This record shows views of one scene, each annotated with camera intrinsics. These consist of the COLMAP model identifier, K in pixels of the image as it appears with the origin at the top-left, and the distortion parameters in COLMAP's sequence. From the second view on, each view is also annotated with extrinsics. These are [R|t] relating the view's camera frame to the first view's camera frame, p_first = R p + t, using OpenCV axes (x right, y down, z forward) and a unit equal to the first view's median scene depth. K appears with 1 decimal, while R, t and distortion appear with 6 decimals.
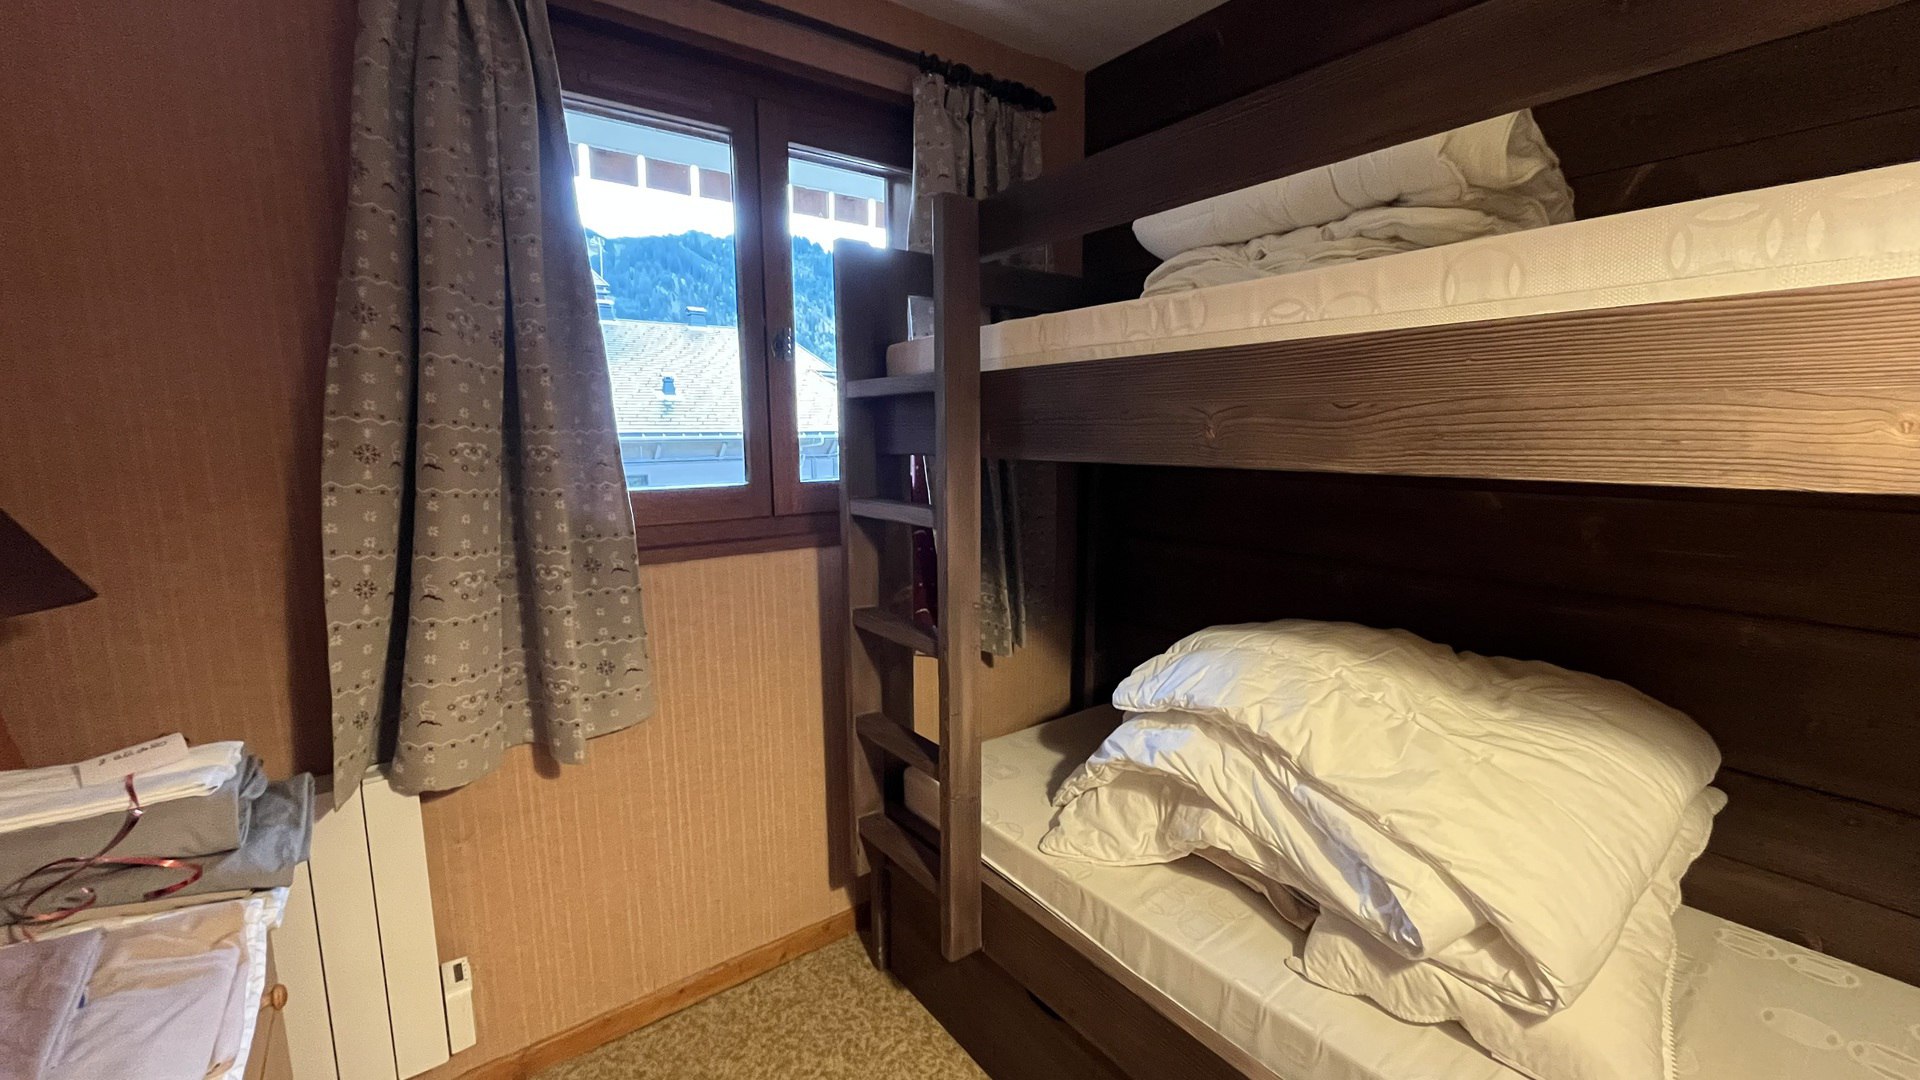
lens RADIAL K [[773.4, 0, 956.6], [0, 773.4, 545.4], [0, 0, 1]] dist [-0.001704, -0.000665]
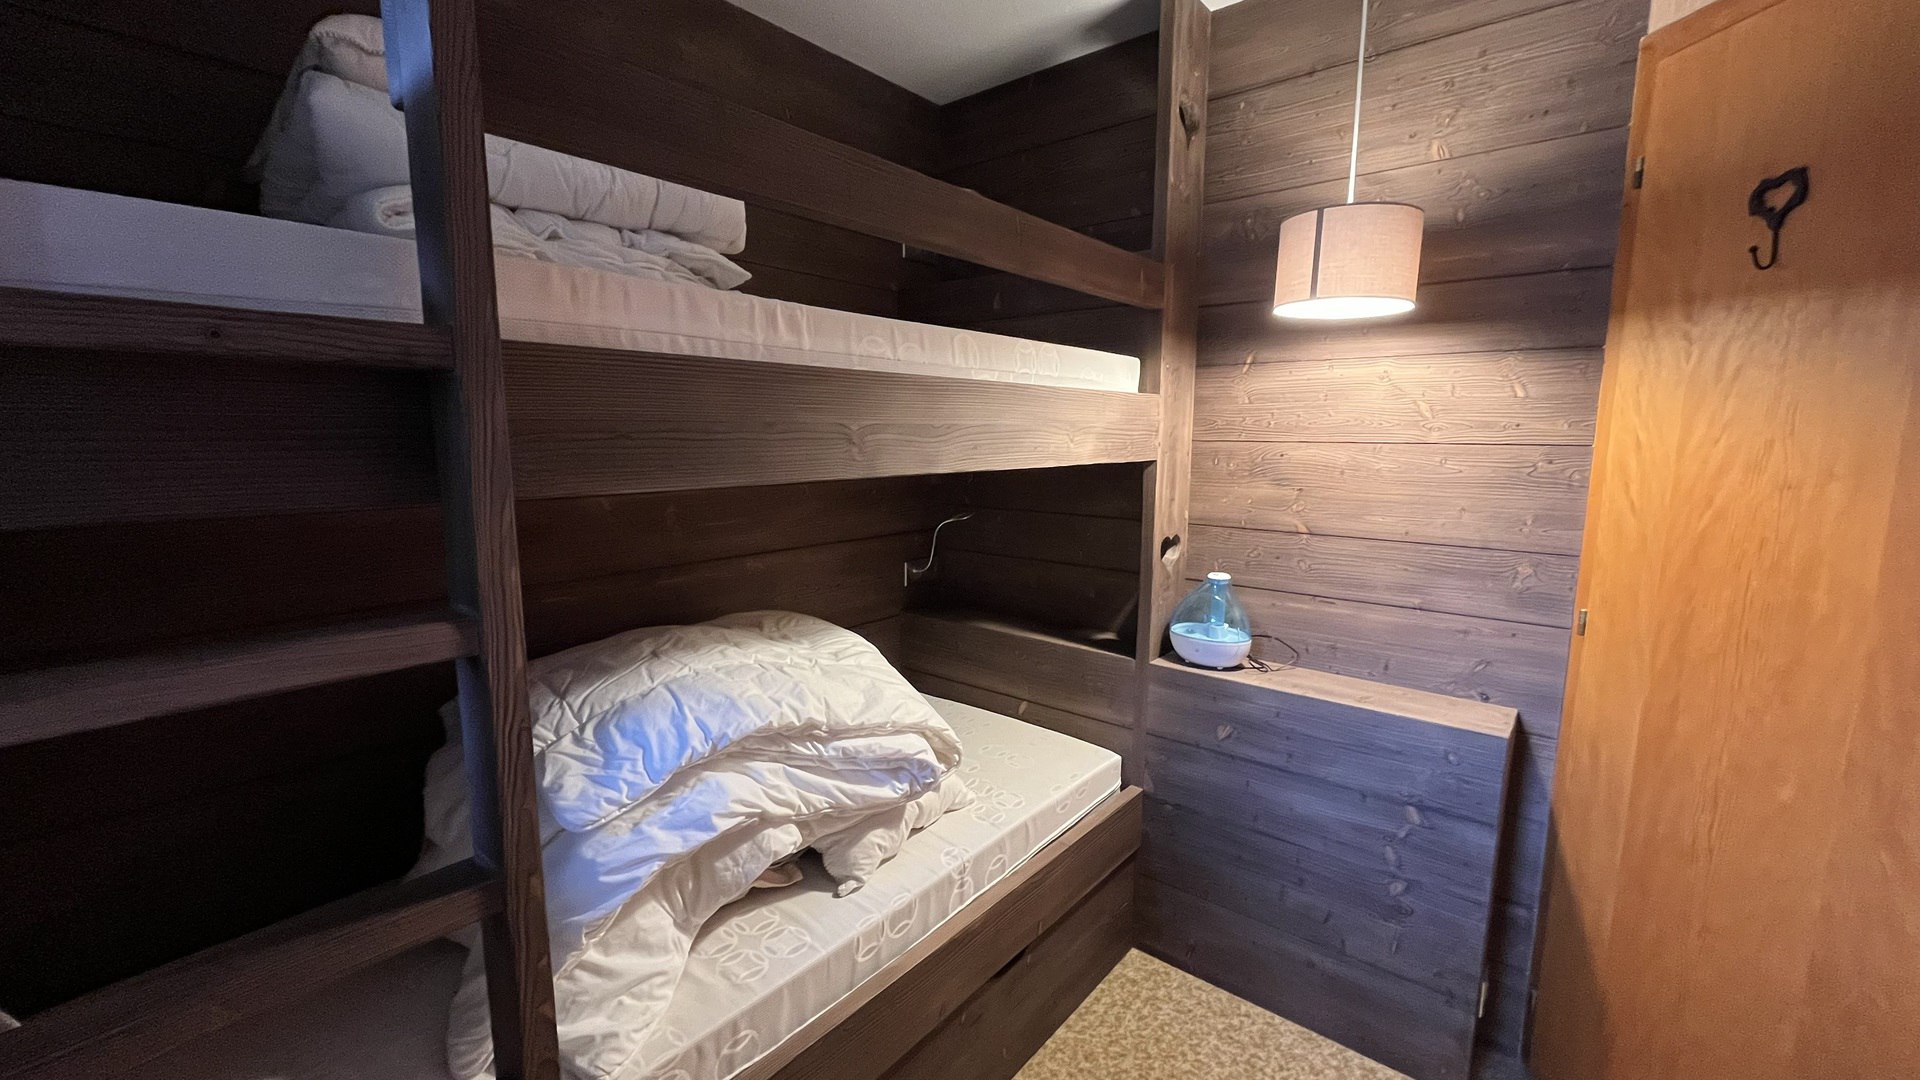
lens RADIAL K [[773.4, 0, 956.6], [0, 773.4, 545.4], [0, 0, 1]] dist [-0.001704, -0.000665]
pose [[-0.240875, -0.136107, 0.960965, -0.645951], [0.144183, 0.974114, 0.174110, -0.151455], [-0.959787, 0.180493, -0.215016, 0.947353]]
